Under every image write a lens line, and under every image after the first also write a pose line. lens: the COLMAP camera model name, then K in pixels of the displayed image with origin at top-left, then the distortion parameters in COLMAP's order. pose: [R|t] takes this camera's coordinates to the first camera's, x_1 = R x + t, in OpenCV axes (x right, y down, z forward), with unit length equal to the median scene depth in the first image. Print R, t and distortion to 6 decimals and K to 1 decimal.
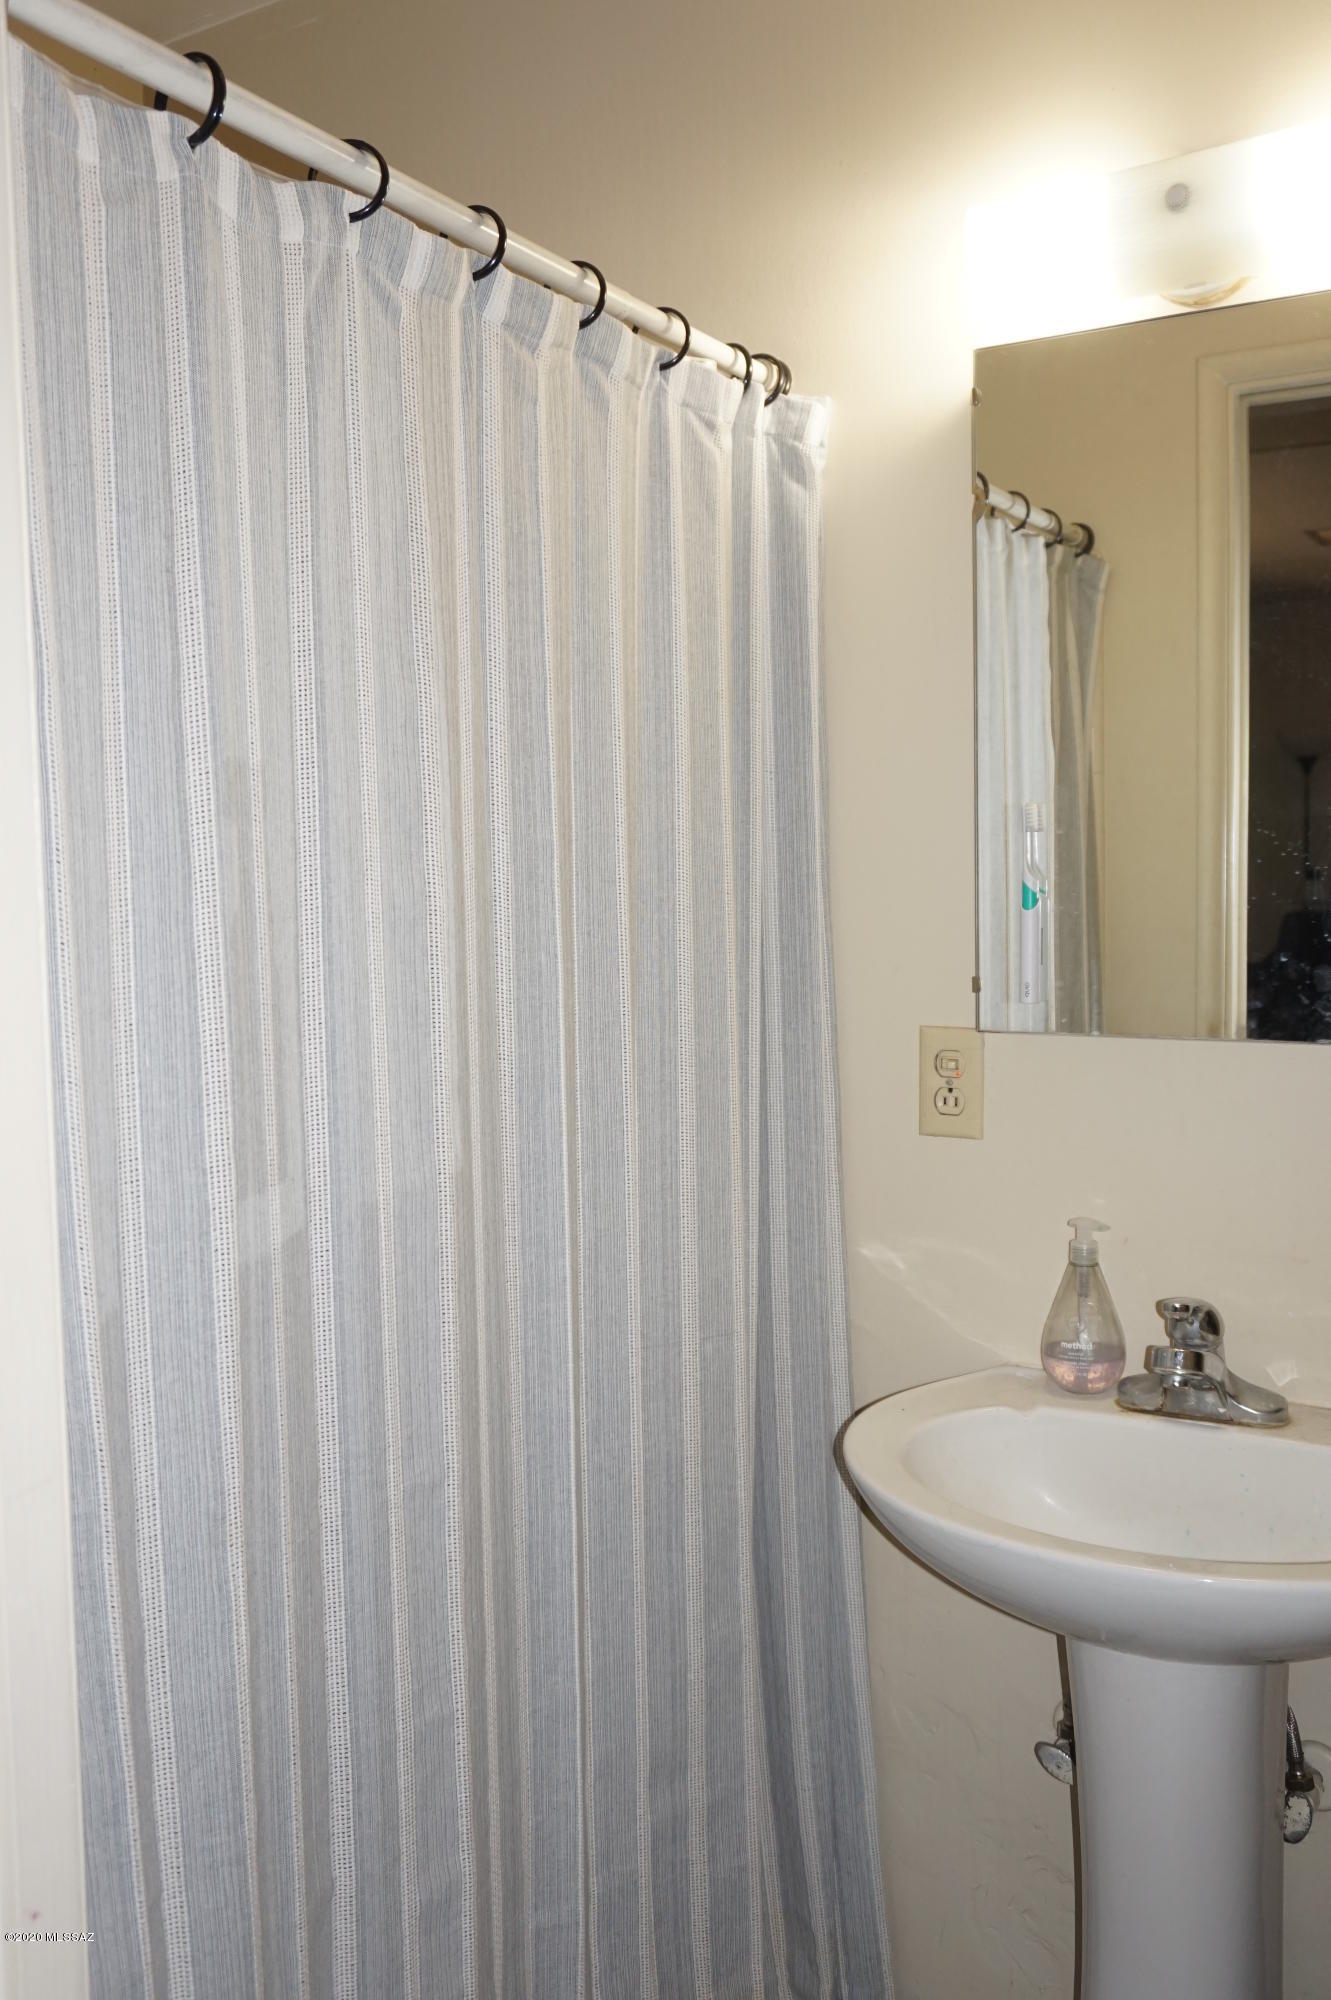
lens RADIAL K [[1696.6, 0, 657.6], [0, 1696.6, 998.6], [0, 0, 1]] dist [-0.021172, 0.015918]
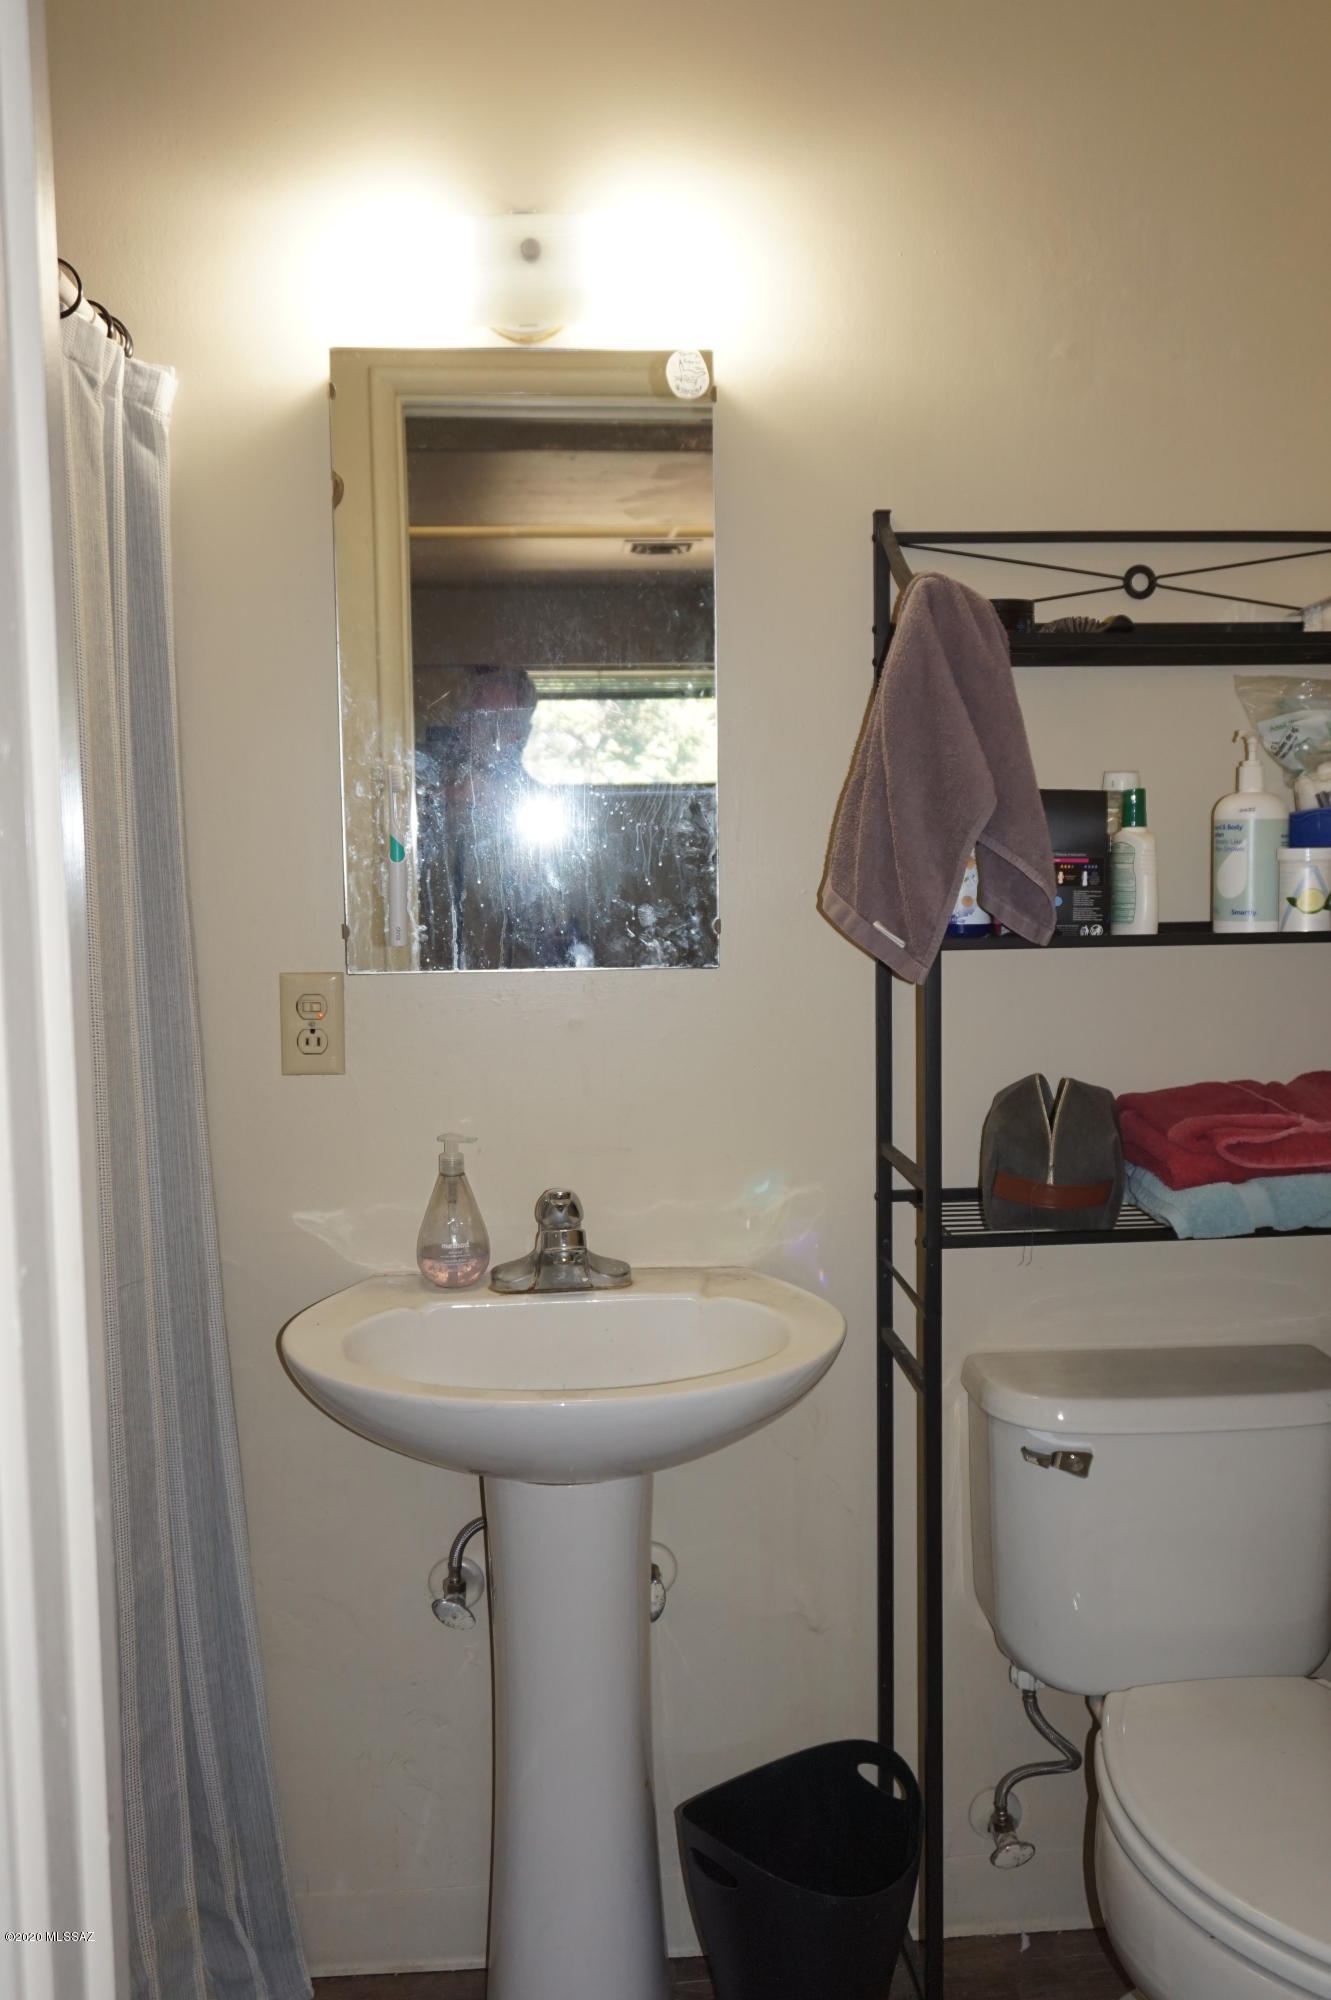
lens RADIAL K [[1696.6, 0, 663.8], [0, 1696.6, 994.4], [0, 0, 1]] dist [-0.021172, 0.015918]
pose [[0.831612, -0.051675, 0.552948, -0.251451], [0.042087, 0.998663, 0.030031, 0.008186], [-0.553761, -0.001702, 0.832674, -0.024787]]
